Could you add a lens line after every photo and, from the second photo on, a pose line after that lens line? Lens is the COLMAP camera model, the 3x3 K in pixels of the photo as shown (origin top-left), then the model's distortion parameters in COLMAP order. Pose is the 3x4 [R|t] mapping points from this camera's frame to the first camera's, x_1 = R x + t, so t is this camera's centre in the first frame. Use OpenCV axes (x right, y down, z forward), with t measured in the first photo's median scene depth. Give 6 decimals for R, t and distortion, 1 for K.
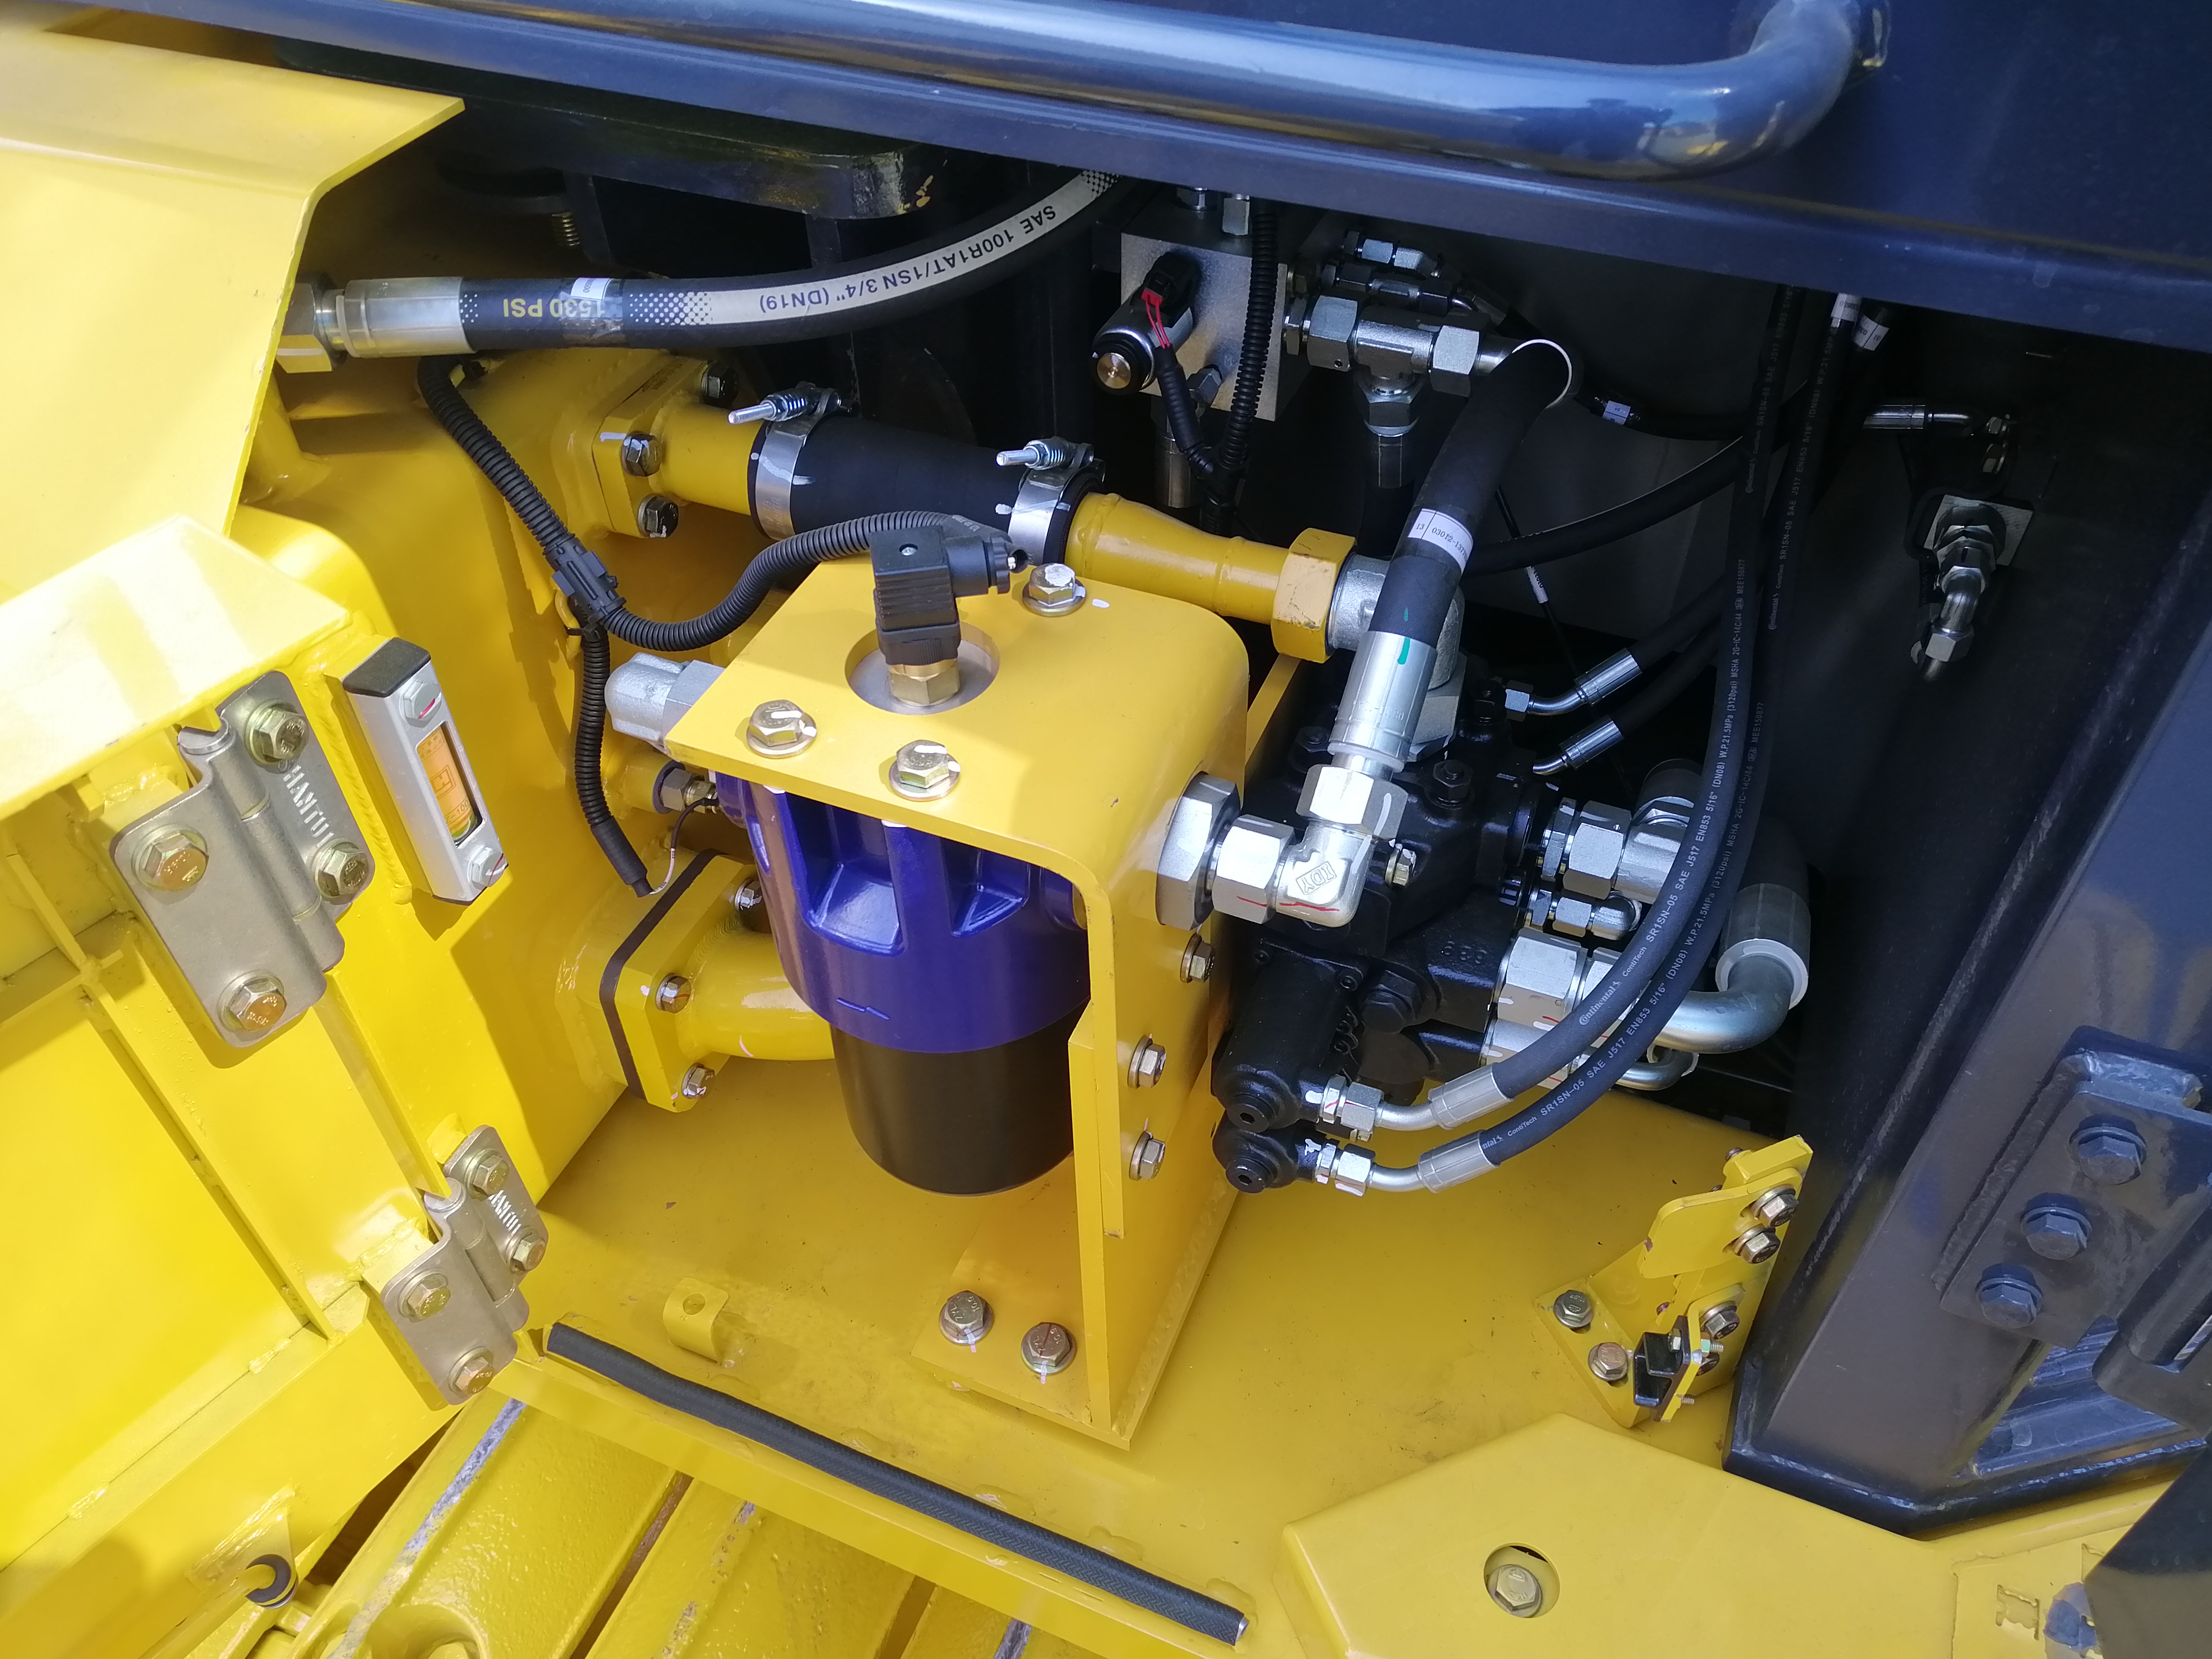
lens RADIAL K [[1681.9, 0, 1099.7], [0, 1681.9, 796.7], [0, 0, 1]] dist [0.029155, -0.001661]
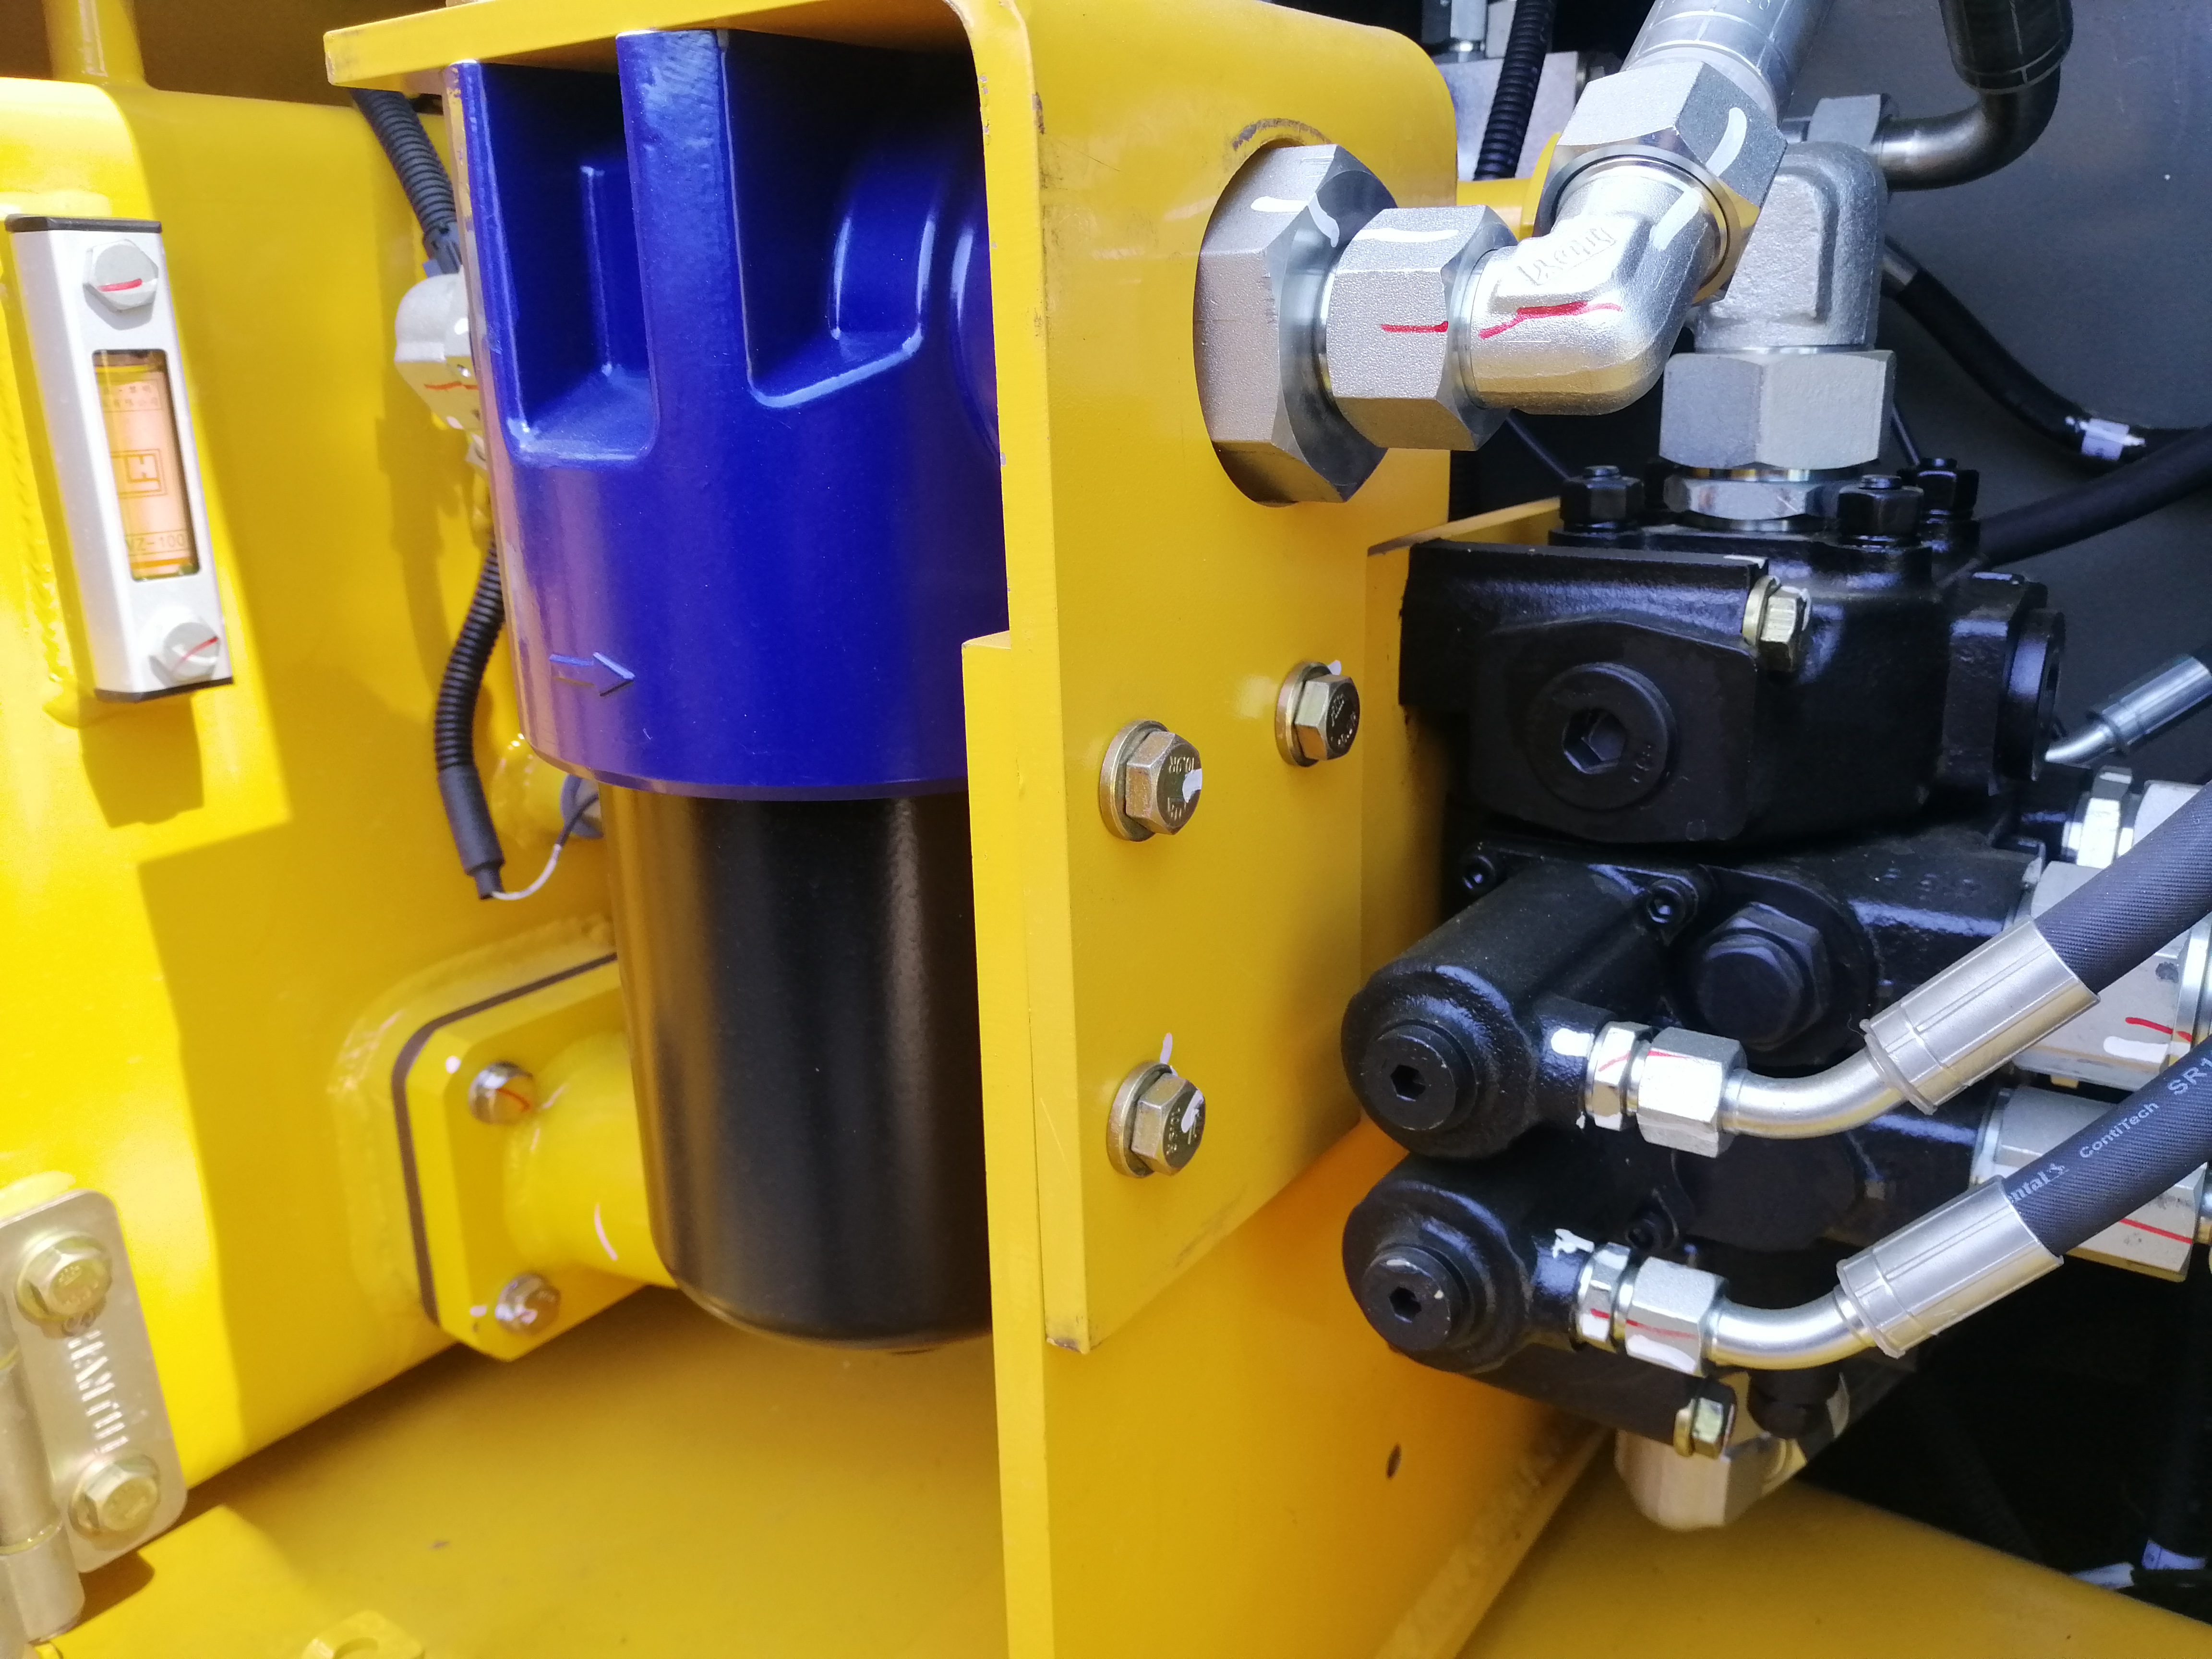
lens RADIAL K [[1675.4, 0, 1106.0], [0, 1675.4, 829.5], [0, 0, 1]] dist [-0.014513, -0.000852]
pose [[0.975519, 0.062648, -0.210801, 0.093963], [-0.151786, 0.885438, -0.439274, 0.317213], [0.159132, 0.460517, 0.873271, 0.564538]]
